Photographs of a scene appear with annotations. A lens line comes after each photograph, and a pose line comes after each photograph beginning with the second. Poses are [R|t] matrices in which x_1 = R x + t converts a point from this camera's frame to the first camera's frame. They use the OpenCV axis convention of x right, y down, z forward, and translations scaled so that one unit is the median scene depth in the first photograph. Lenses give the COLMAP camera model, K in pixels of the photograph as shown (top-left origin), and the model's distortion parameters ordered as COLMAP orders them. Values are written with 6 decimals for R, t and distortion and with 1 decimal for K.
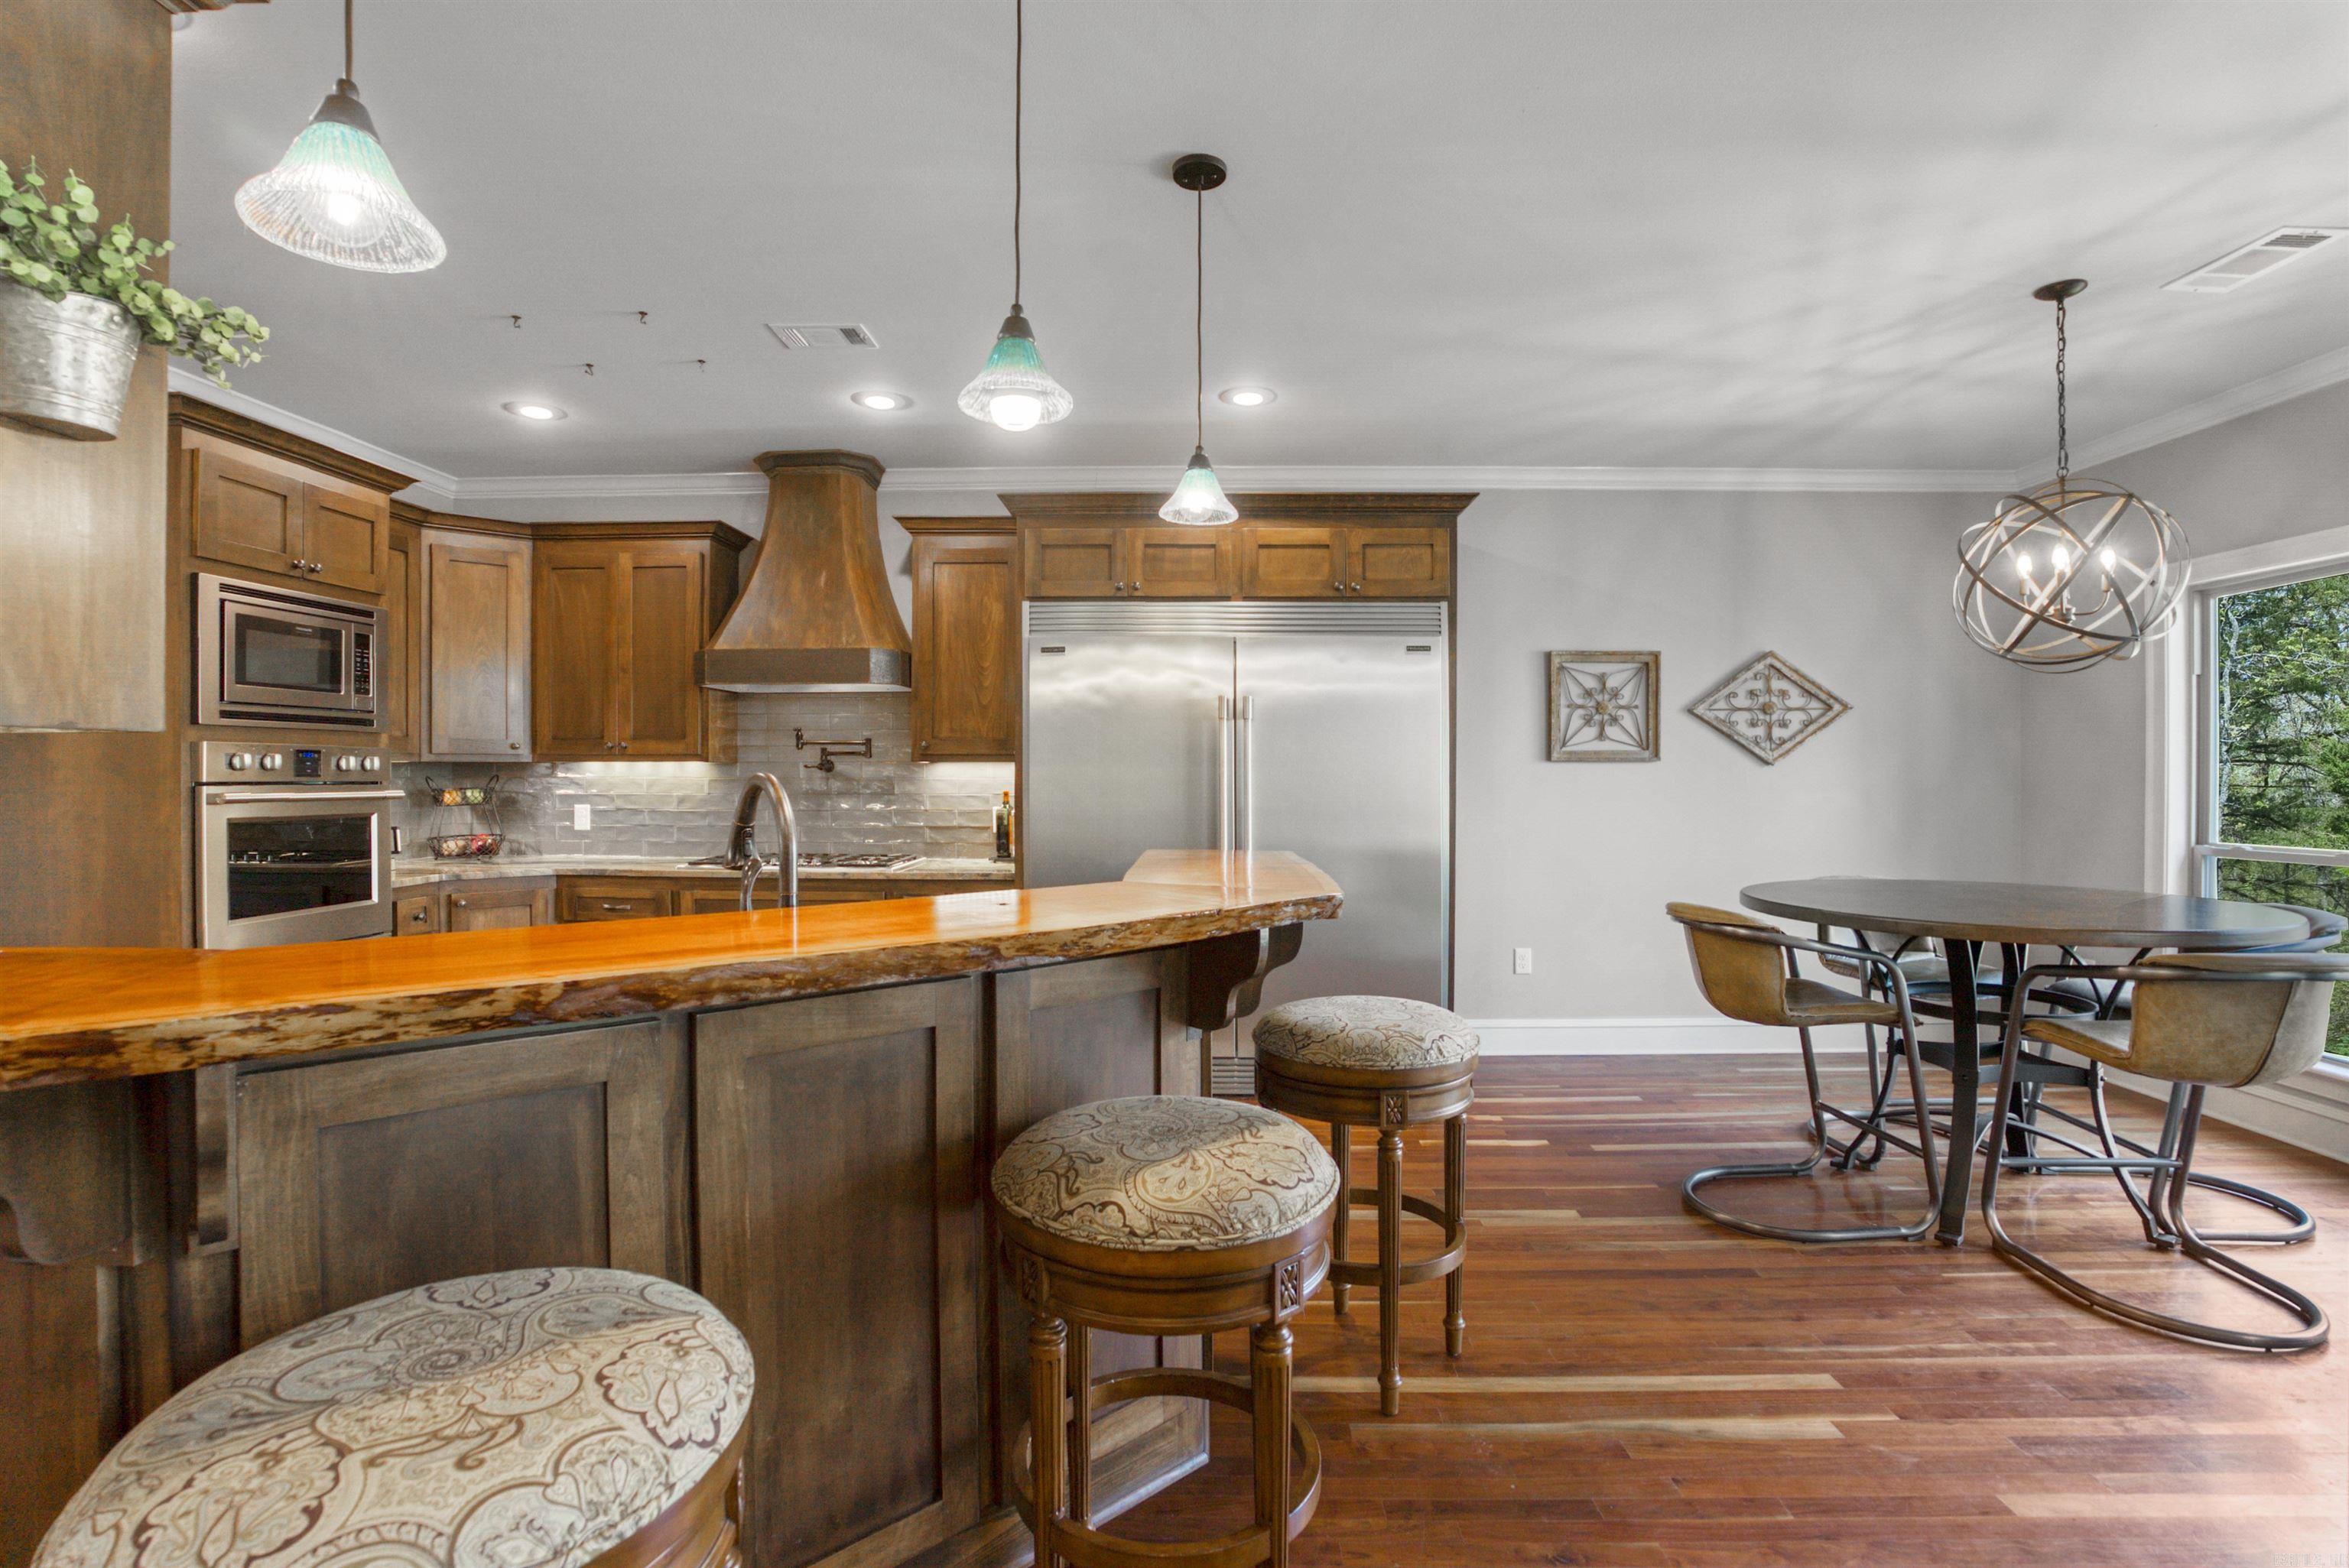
lens RADIAL K [[1094.9, 0, 1183.3], [0, 1094.9, 774.4], [0, 0, 1]] dist [-0.032494, 0.008057]
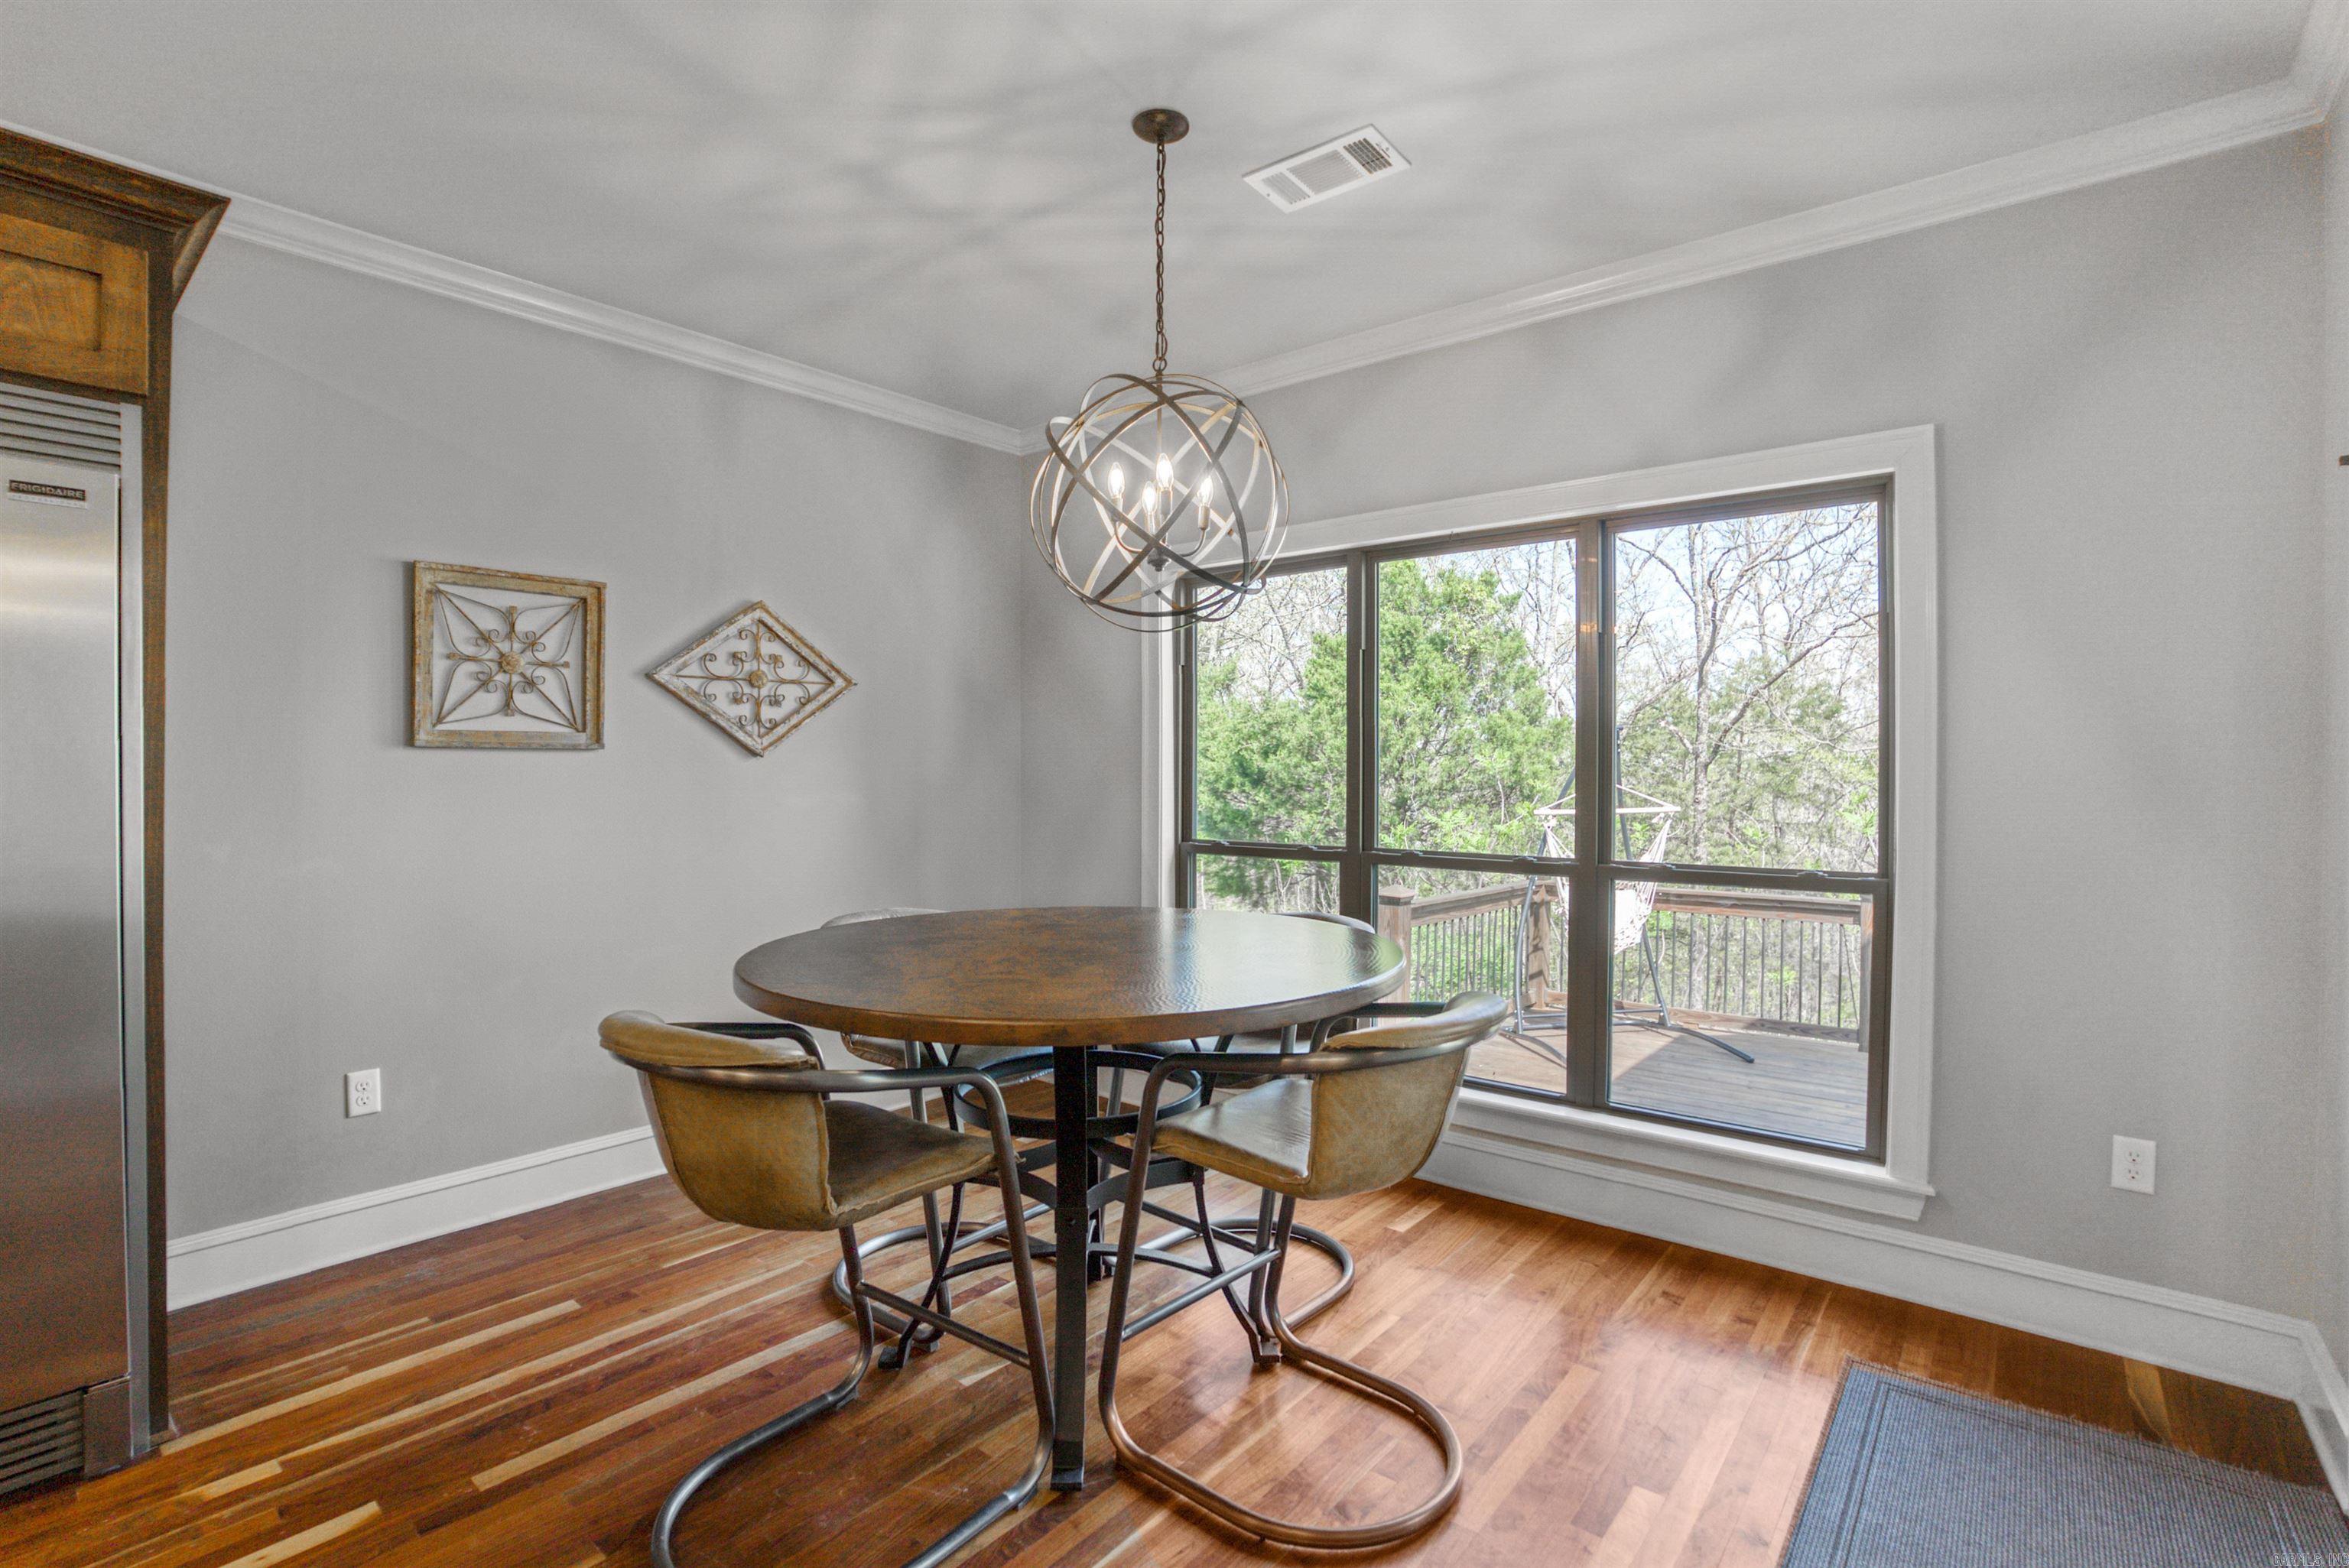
lens RADIAL K [[1094.9, 0, 1169.4], [0, 1094.9, 759.8], [0, 0, 1]] dist [-0.032494, 0.008057]
pose [[0.630491, 0.002401, 0.776193, 0.144089], [0.002595, 0.999983, -0.005201, -0.001508], [-0.776192, 0.005293, 0.630474, 0.321025]]
